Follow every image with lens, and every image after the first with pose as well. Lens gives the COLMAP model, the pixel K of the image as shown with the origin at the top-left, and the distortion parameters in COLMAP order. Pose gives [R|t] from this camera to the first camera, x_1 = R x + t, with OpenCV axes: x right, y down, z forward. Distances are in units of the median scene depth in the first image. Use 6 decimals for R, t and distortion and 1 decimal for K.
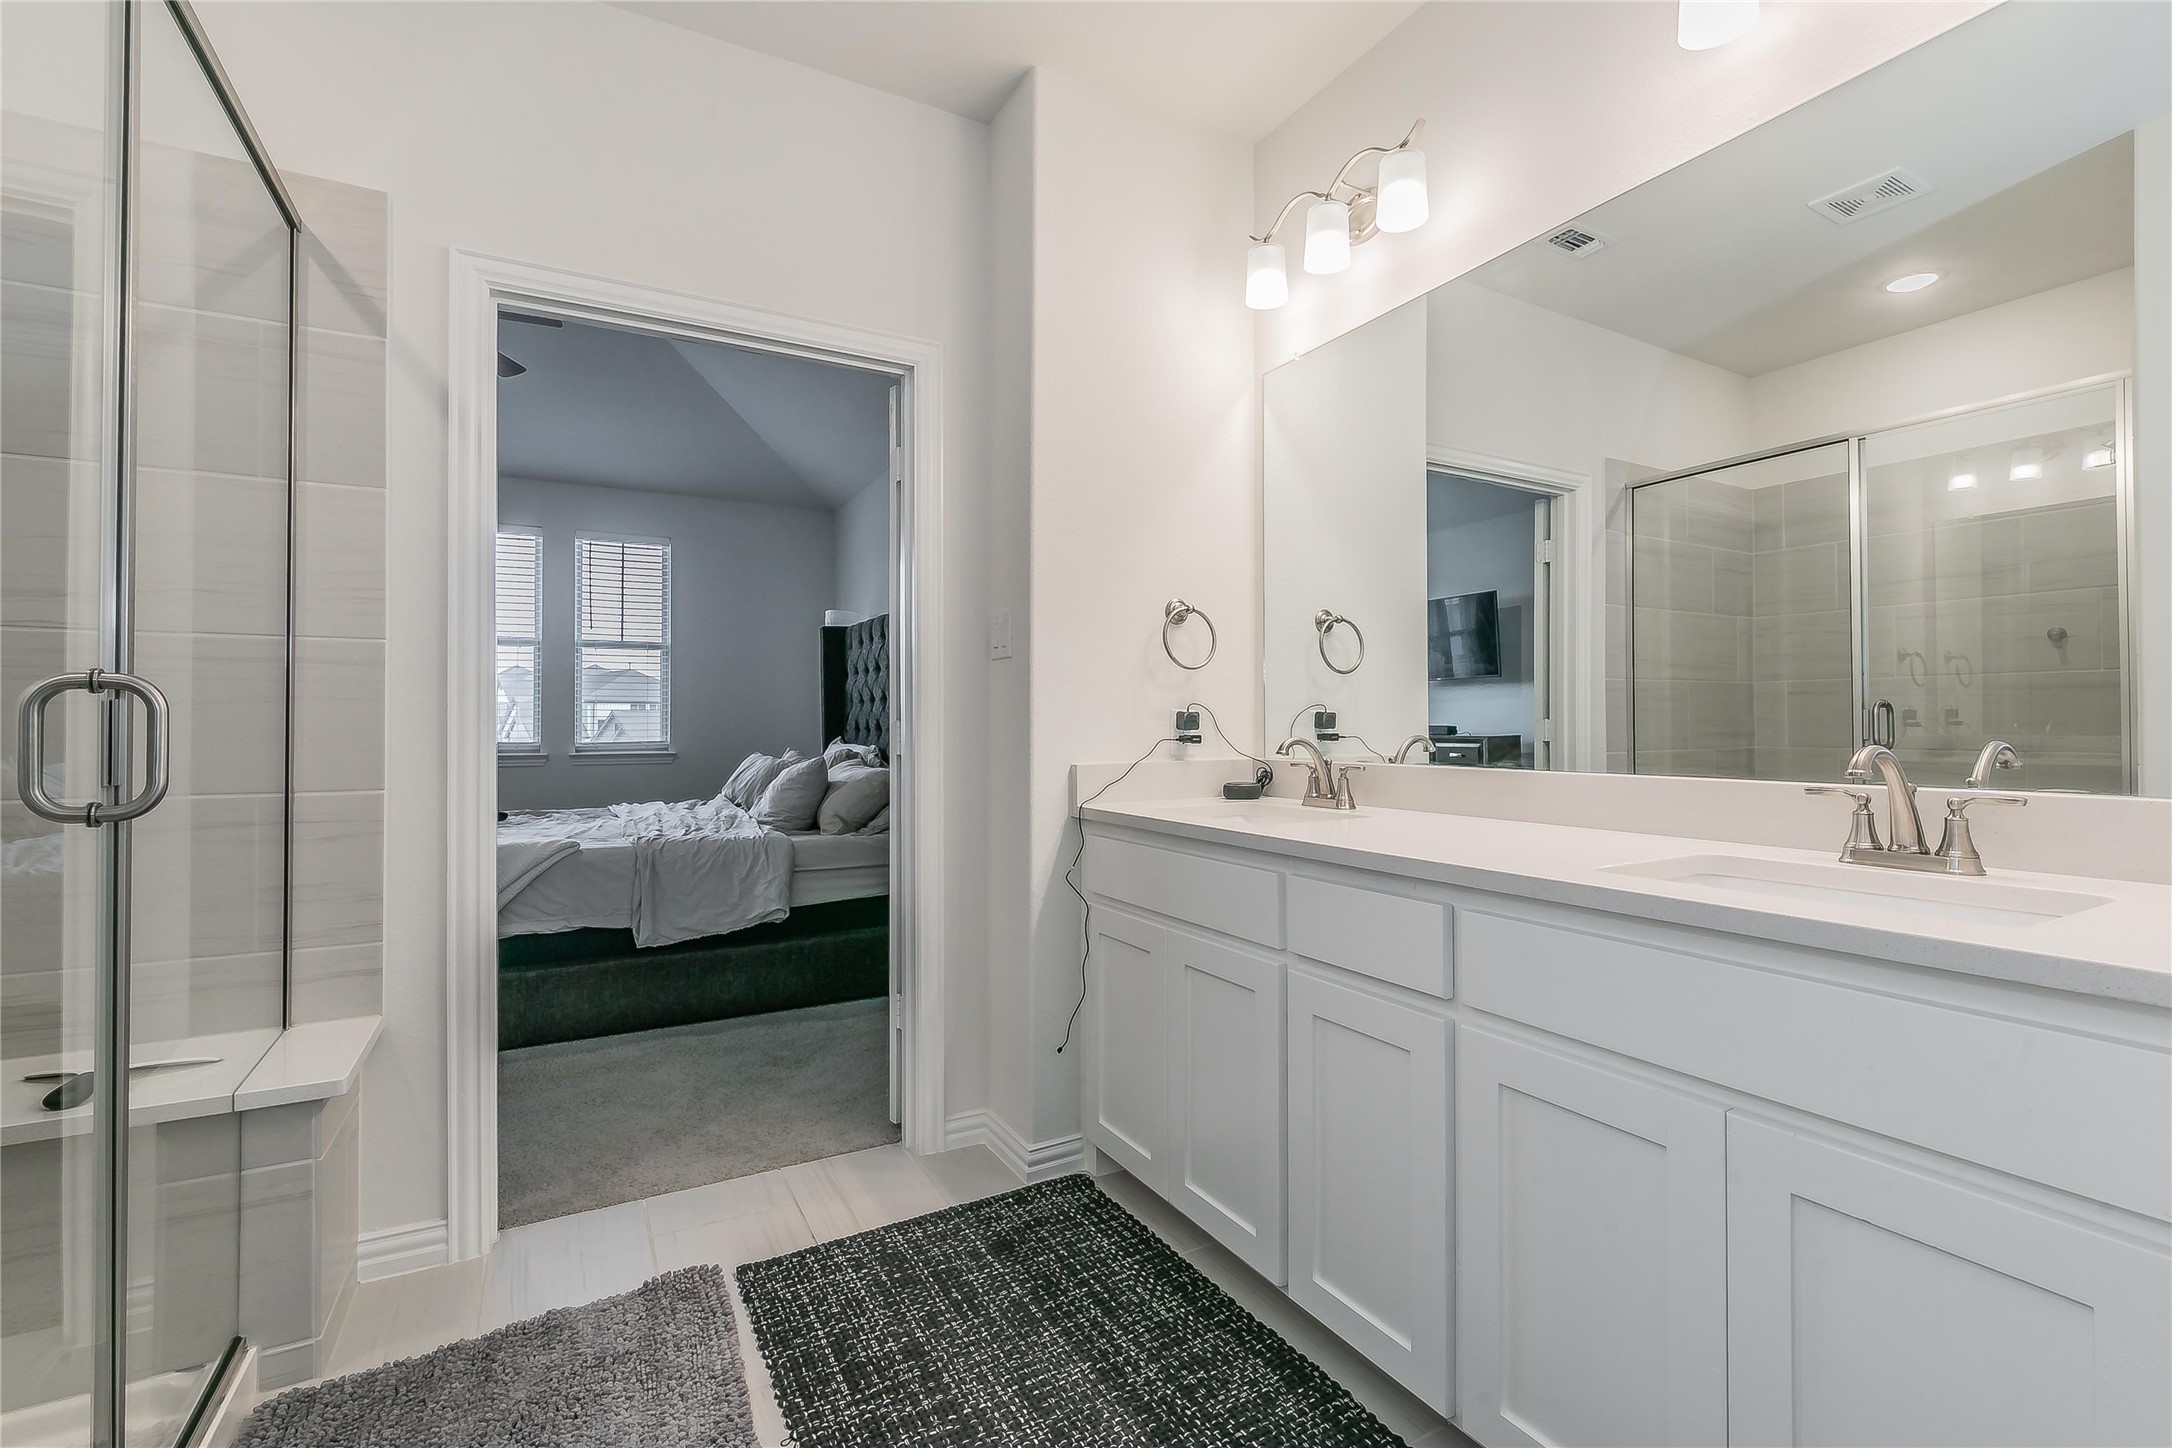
lens RADIAL K [[925.3, 0, 1086.2], [0, 925.3, 729.7], [0, 0, 1]] dist [-0.001875, -0.000366]
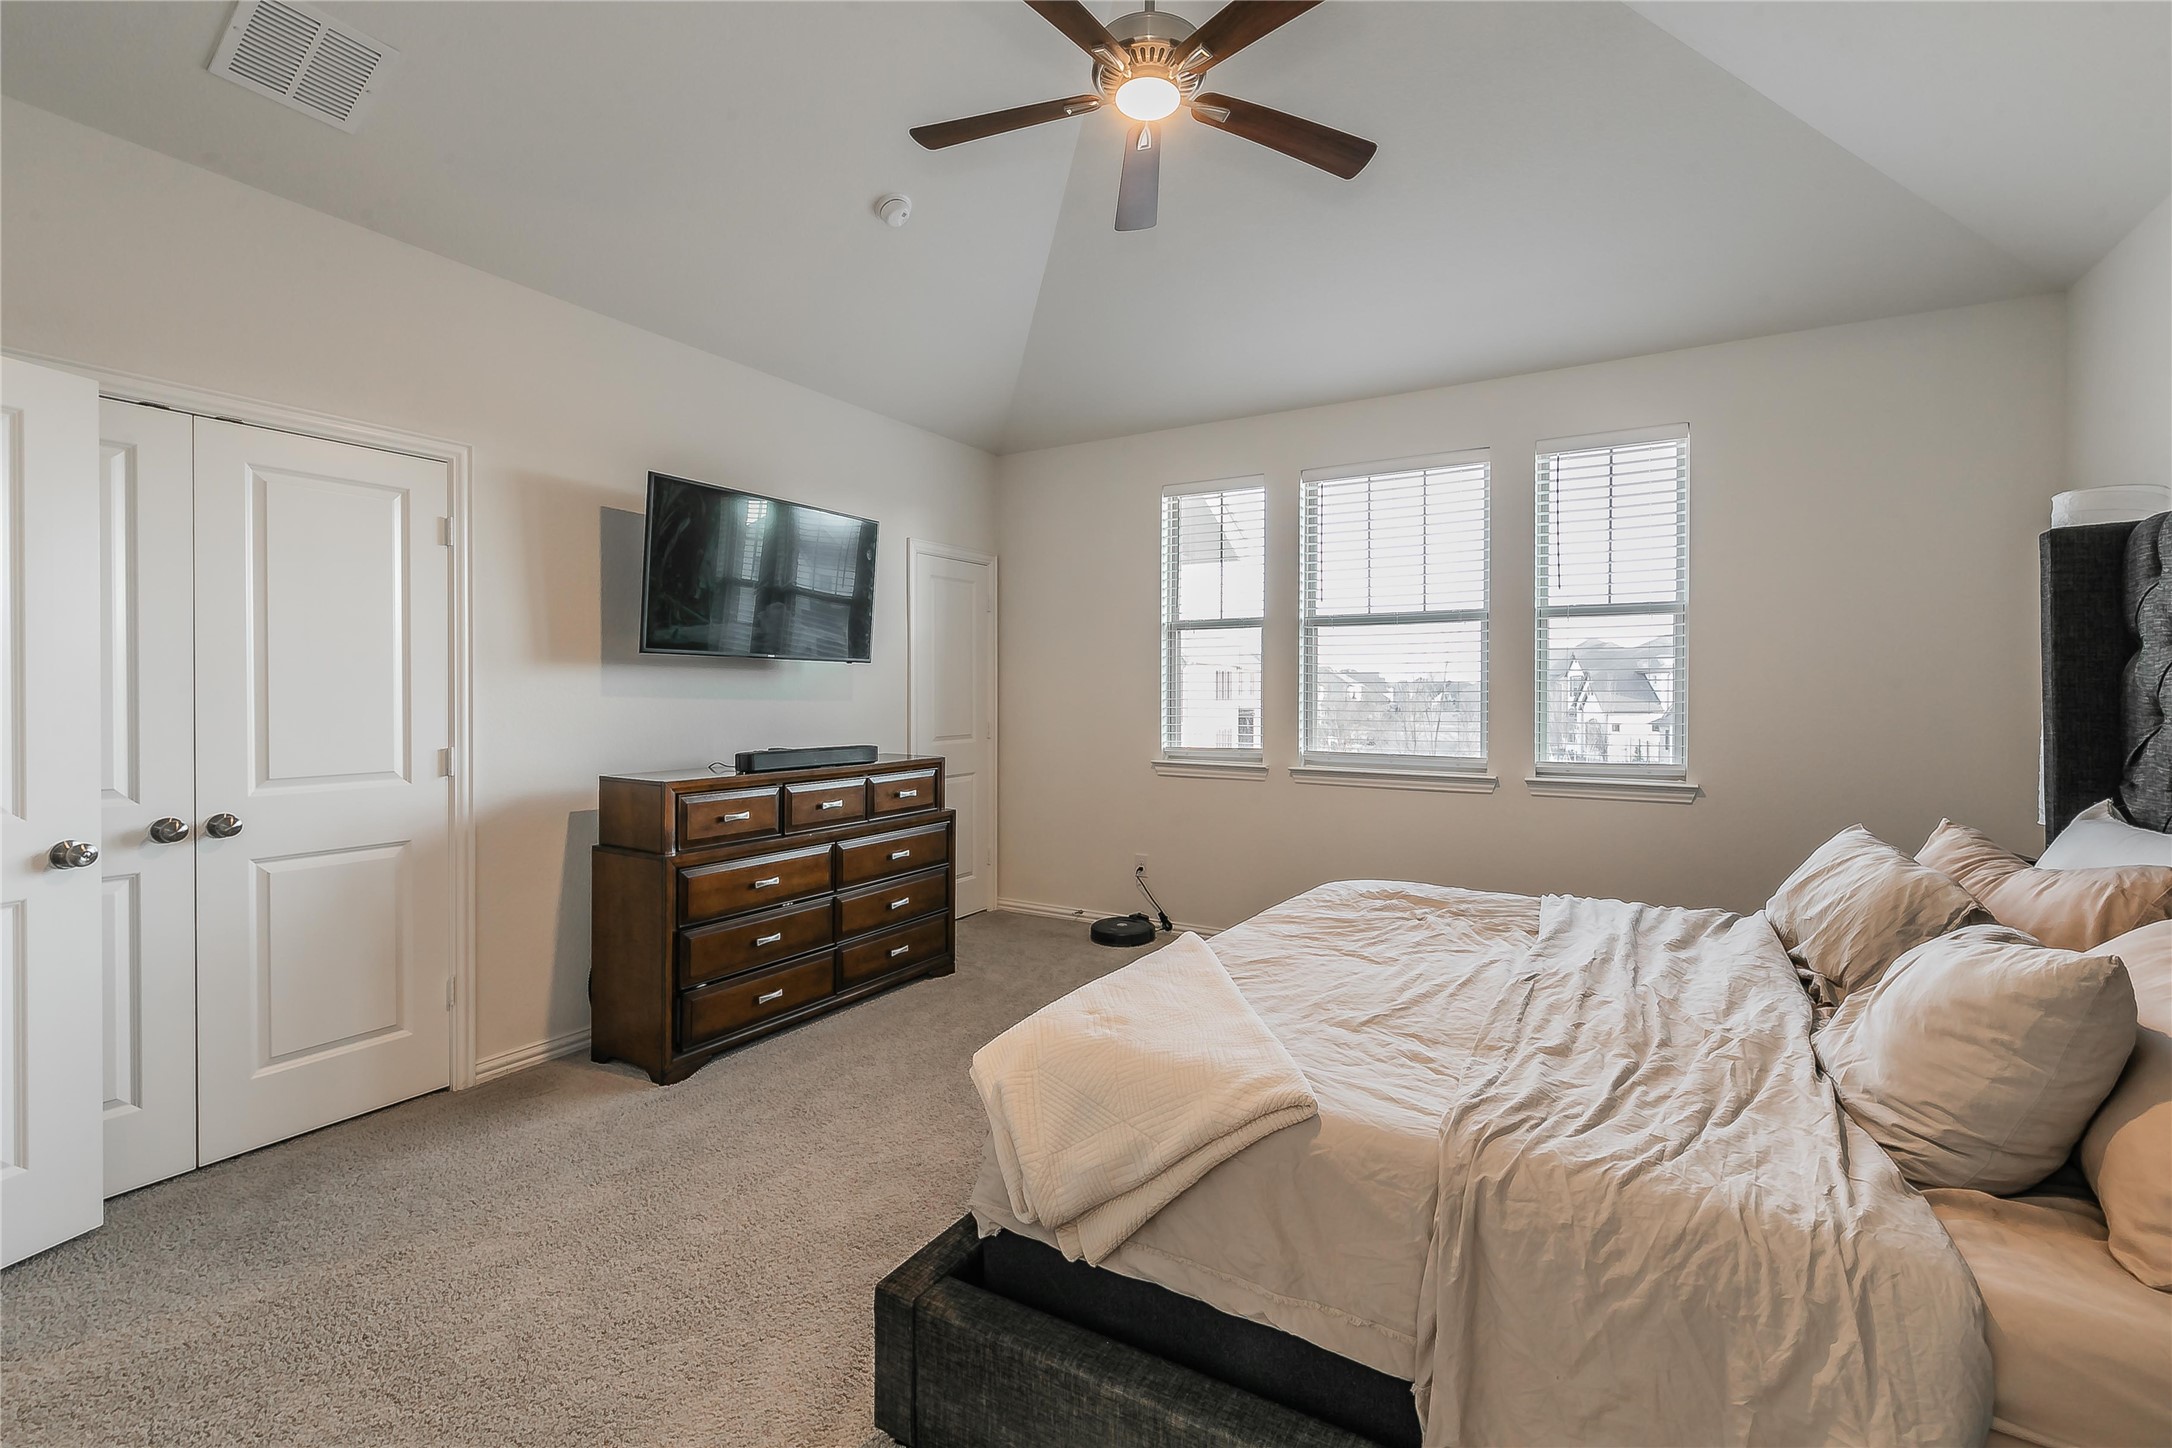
lens RADIAL K [[918.5, 0, 1115.1], [0, 918.5, 692.3], [0, 0, 1]] dist [-0.010544, 0.000043]
pose [[0.505714, -0.000118, -0.862701, -0.151885], [-0.003115, 0.999993, -0.001963, -0.037577], [0.862696, 0.003679, 0.505710, 0.452075]]
